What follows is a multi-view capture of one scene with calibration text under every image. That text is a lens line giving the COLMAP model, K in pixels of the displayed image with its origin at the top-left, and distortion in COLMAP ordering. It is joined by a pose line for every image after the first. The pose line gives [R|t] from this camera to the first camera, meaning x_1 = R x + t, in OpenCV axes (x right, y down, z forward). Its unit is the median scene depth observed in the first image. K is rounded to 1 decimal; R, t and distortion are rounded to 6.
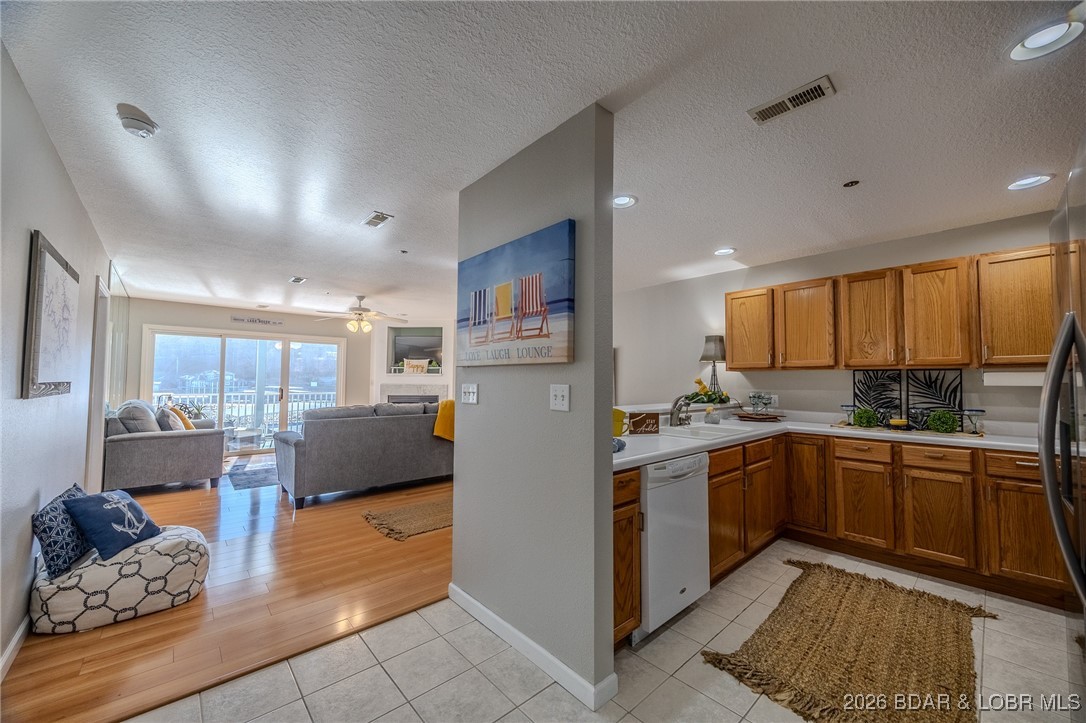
lens RADIAL K [[413.4, 0, 544.9], [0, 413.4, 363.3], [0, 0, 1]] dist [-0.001978, -0.000283]
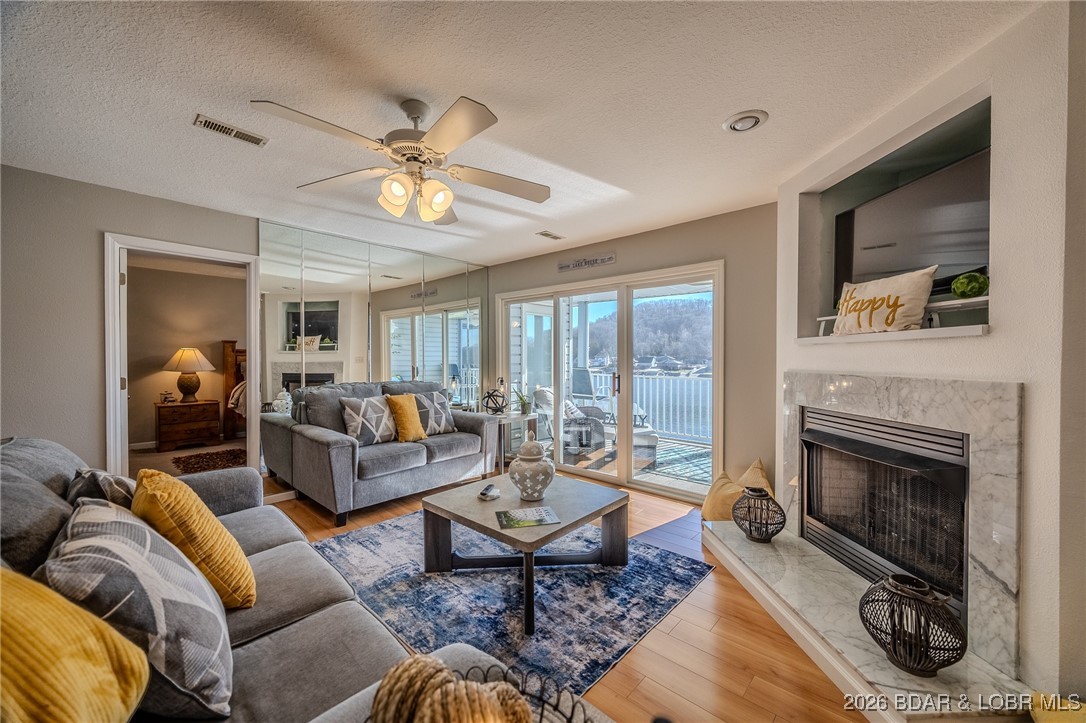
lens RADIAL K [[413.4, 0, 544.9], [0, 413.4, 363.3], [0, 0, 1]] dist [-0.001978, -0.000283]
pose [[0.098917, 0.006890, -0.995072, -0.191099], [0.040604, 0.999115, 0.010954, 0.078361], [0.994267, -0.041488, 0.098549, 1.867772]]
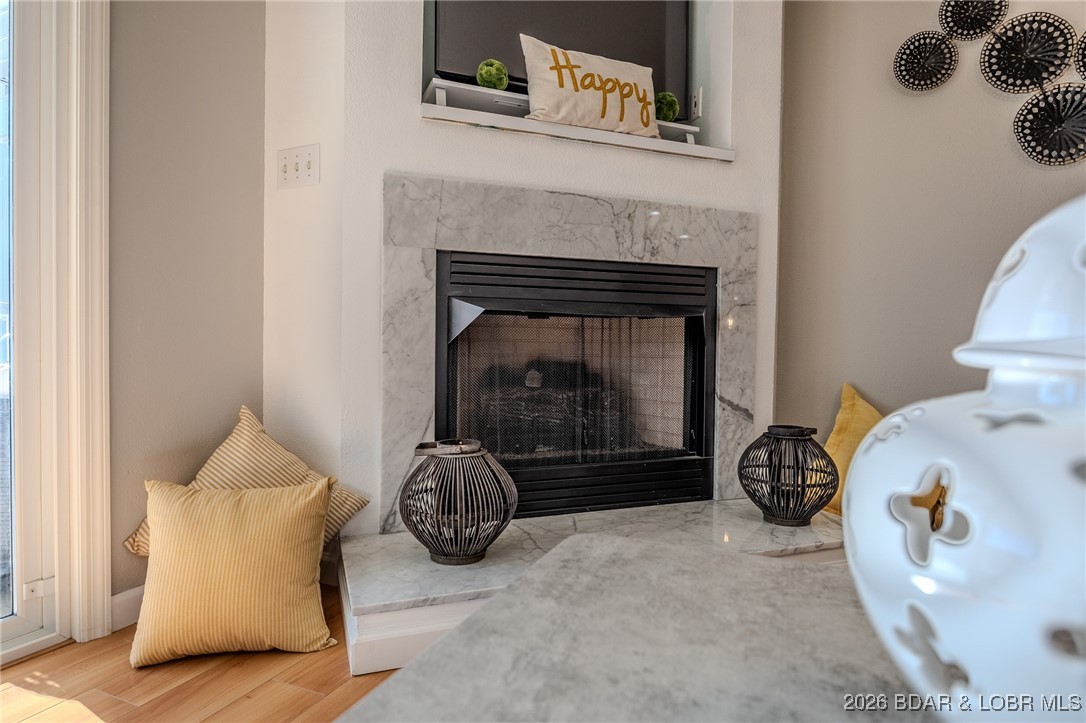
lens RADIAL K [[632.2, 0, 543.0], [0, 632.2, 361.5], [0, 0, 1]] dist [-0.005079, -0.003113]
pose [[0.909883, -0.000812, 0.414863, -1.067085], [-0.027251, 0.997721, 0.061720, 0.248772], [-0.413968, -0.067463, 0.907788, 1.859680]]
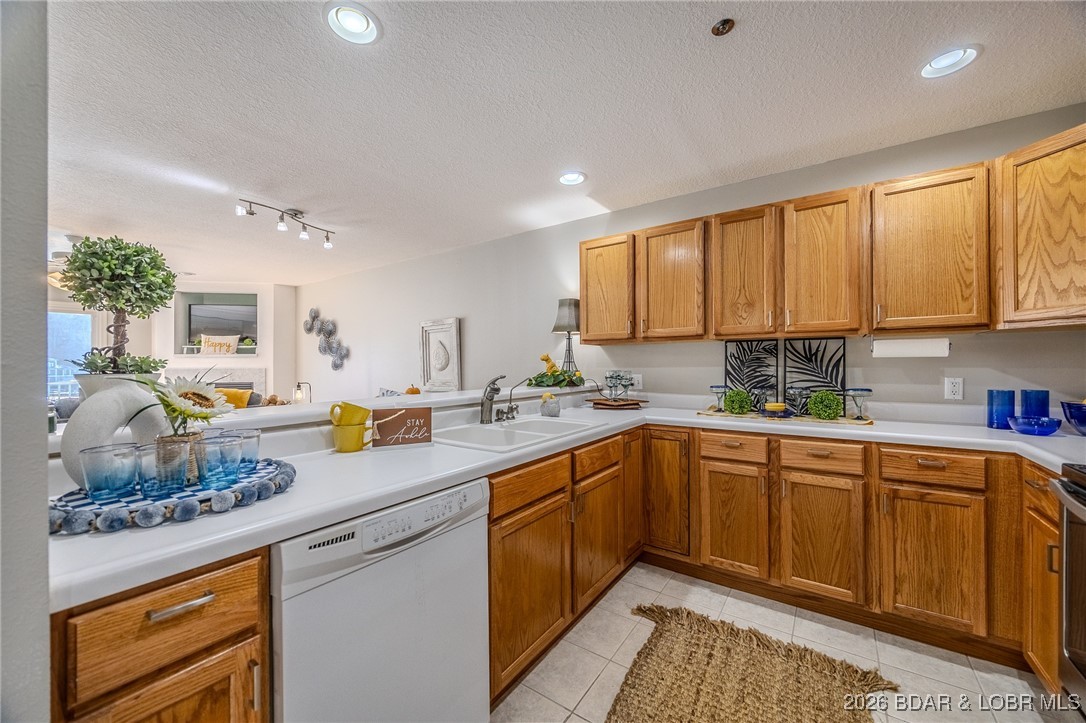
lens RADIAL K [[413.4, 0, 544.9], [0, 413.4, 363.3], [0, 0, 1]] dist [-0.001978, -0.000283]
pose [[0.975854, -0.010308, 0.218181, 0.251492], [0.001389, 0.999158, 0.040996, 0.027381], [-0.218420, -0.039703, 0.975047, 0.321319]]
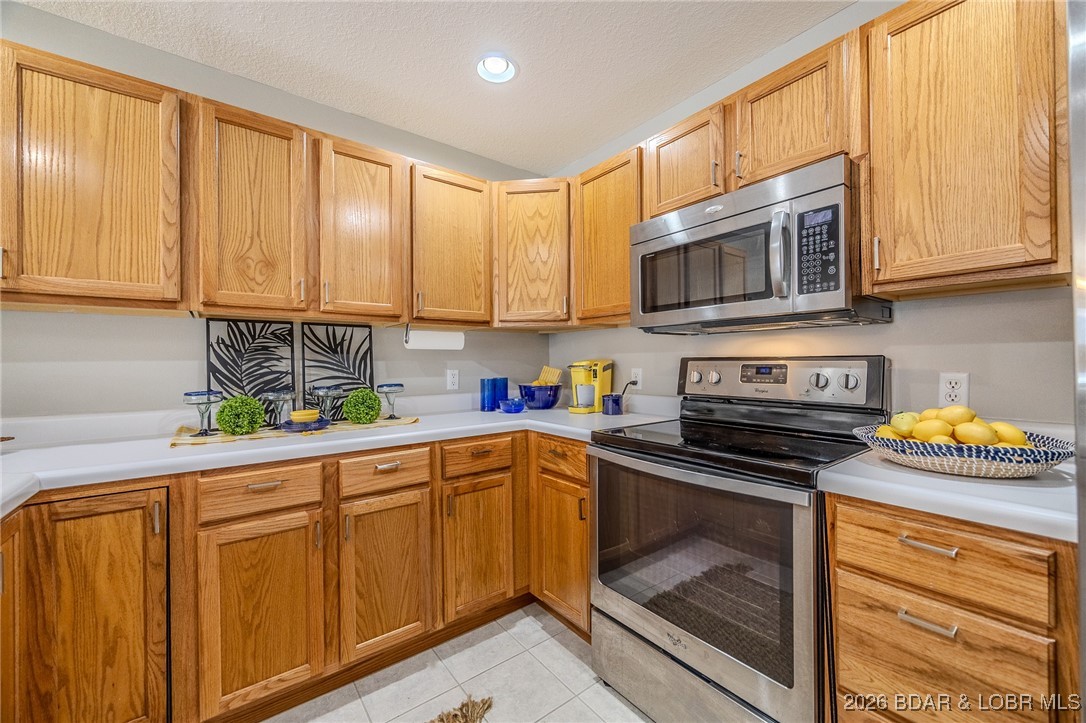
lens RADIAL K [[426.8, 0, 544.8], [0, 426.8, 360.7], [0, 0, 1]] dist [-0.002506, -0.000176]
pose [[0.079198, -0.003958, 0.996851, 0.298883], [-0.034273, 0.999390, 0.006691, 0.051675], [-0.996270, -0.034695, 0.079014, 0.596434]]
